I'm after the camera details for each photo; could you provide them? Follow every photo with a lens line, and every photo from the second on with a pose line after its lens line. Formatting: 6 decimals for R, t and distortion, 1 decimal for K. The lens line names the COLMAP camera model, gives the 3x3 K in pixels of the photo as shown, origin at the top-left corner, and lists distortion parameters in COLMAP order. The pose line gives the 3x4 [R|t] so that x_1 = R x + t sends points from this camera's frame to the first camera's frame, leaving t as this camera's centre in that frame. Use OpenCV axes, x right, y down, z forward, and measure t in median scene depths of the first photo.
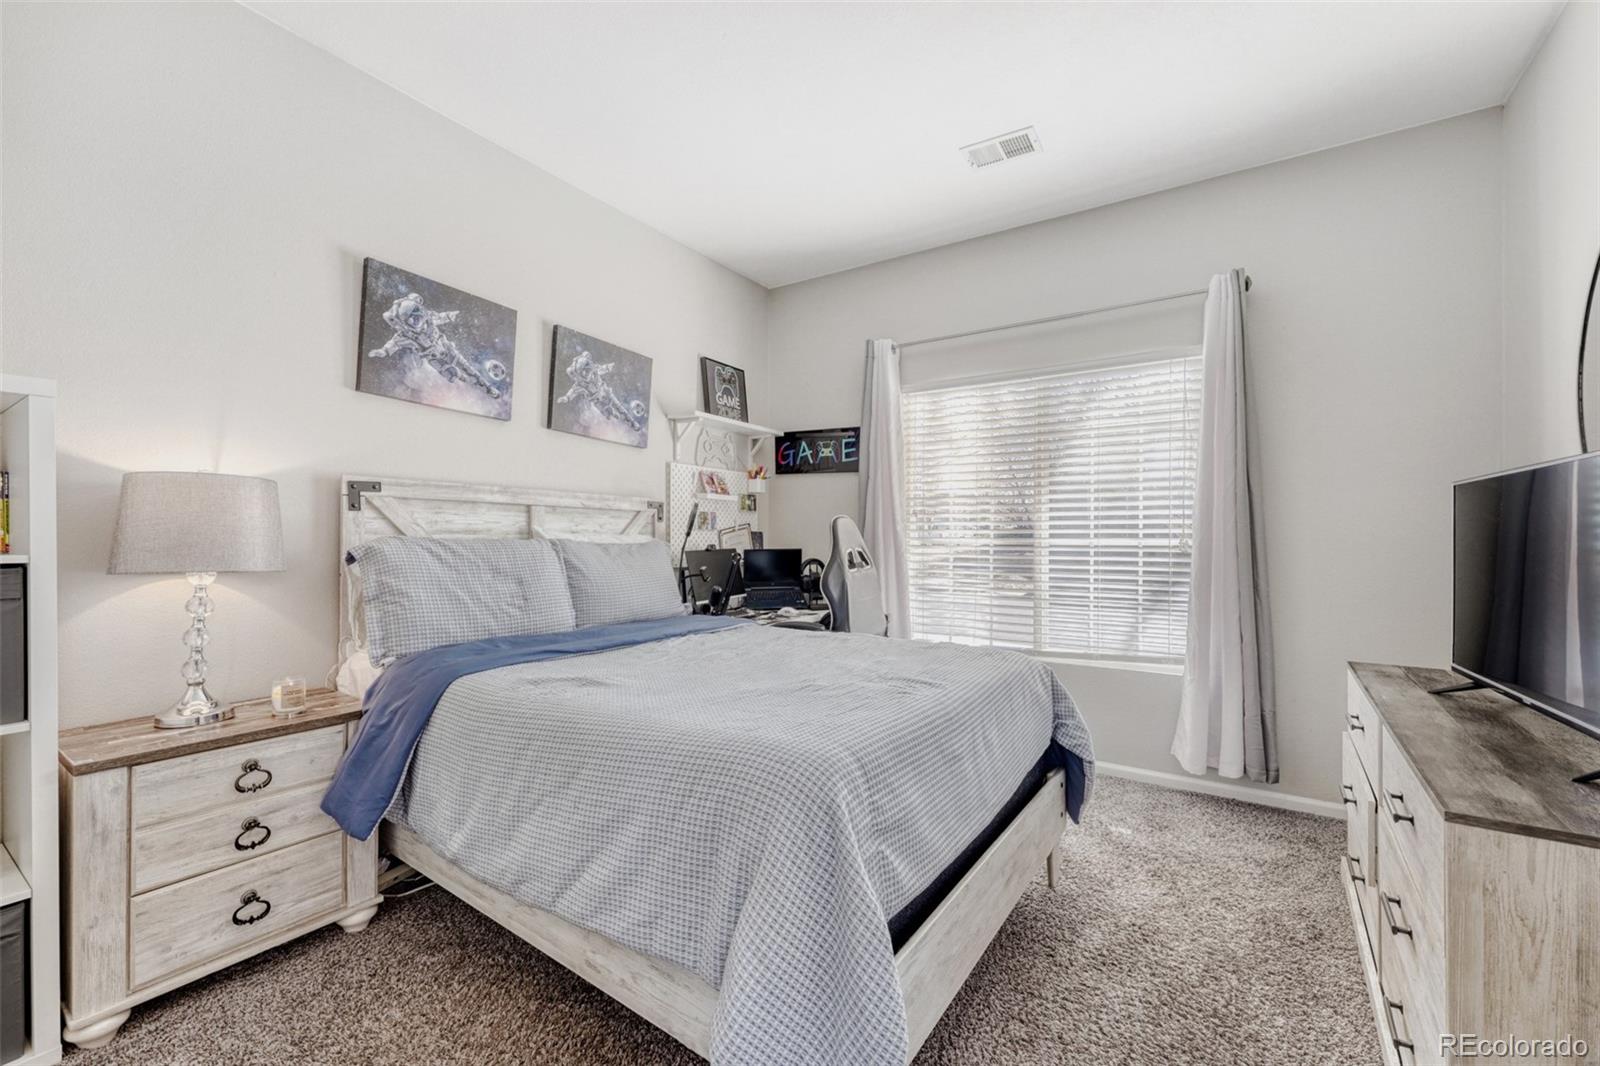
lens RADIAL K [[647.7, 0, 802.4], [0, 647.7, 527.6], [0, 0, 1]] dist [-0.000284, -0.000507]
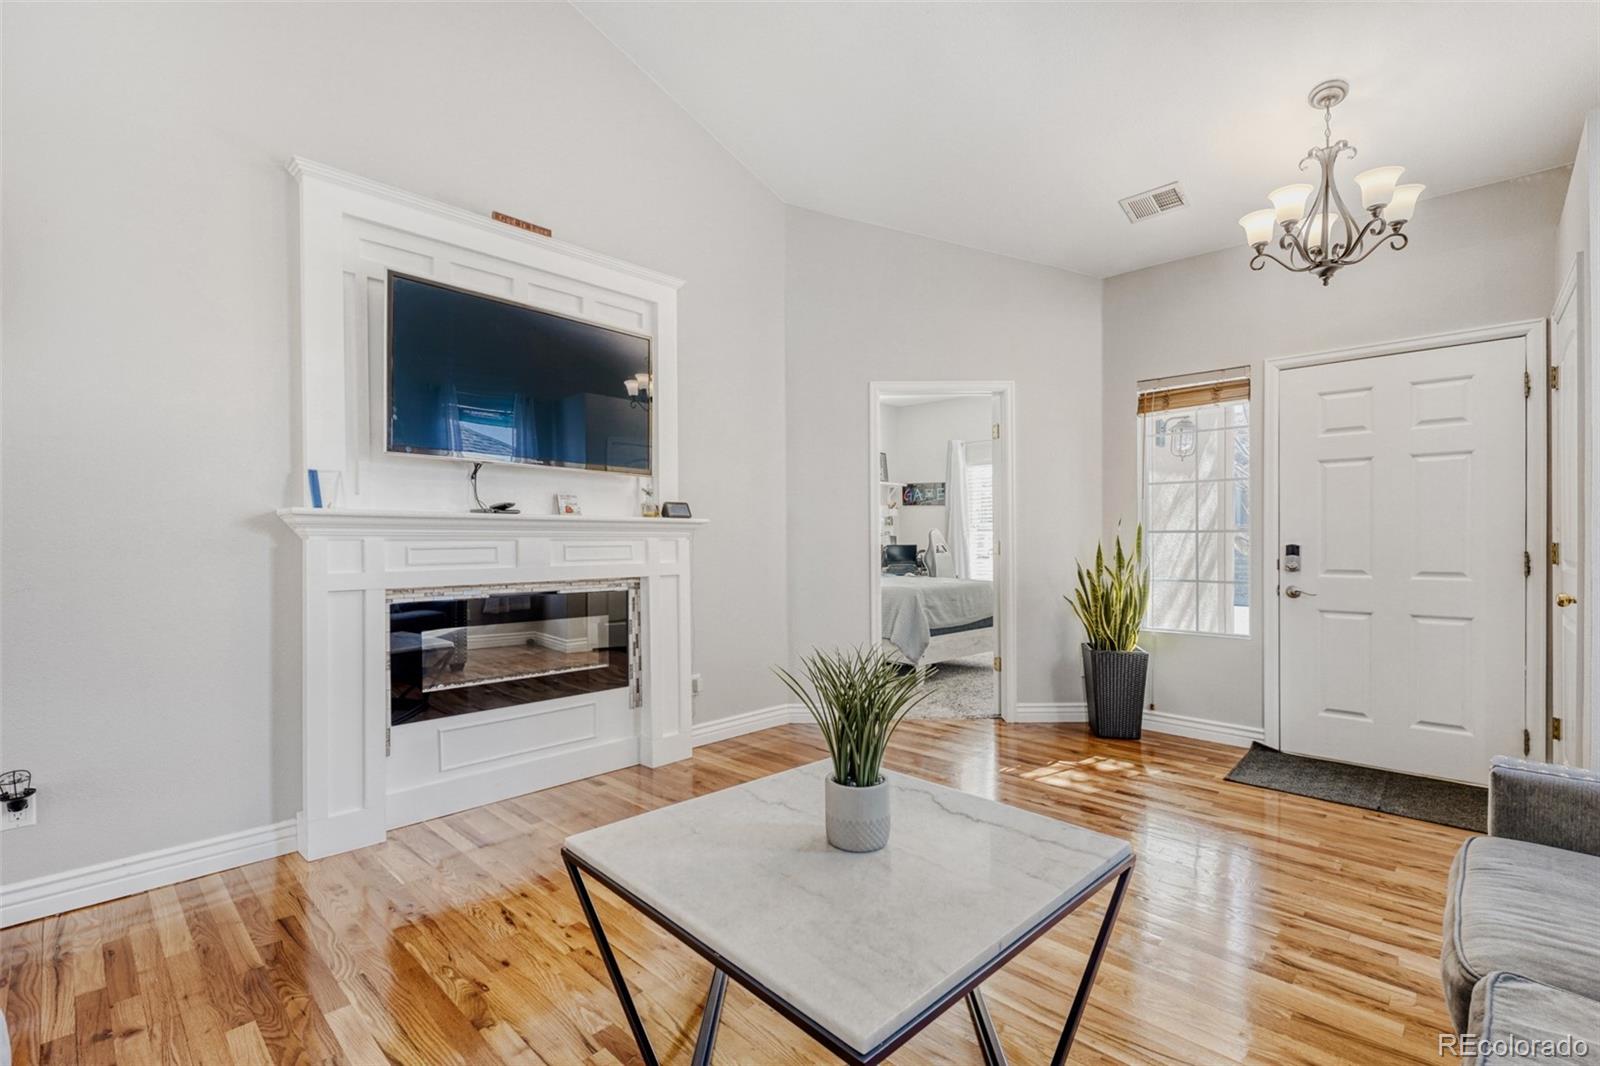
lens RADIAL K [[719.3, 0, 797.0], [0, 719.3, 524.9], [0, 0, 1]] dist [0.004684, 0.000633]
pose [[0.982887, -0.002596, -0.184192, 0.045594], [0.001662, 0.999985, -0.005224, -0.016448], [0.184203, 0.004829, 0.982876, -1.206238]]
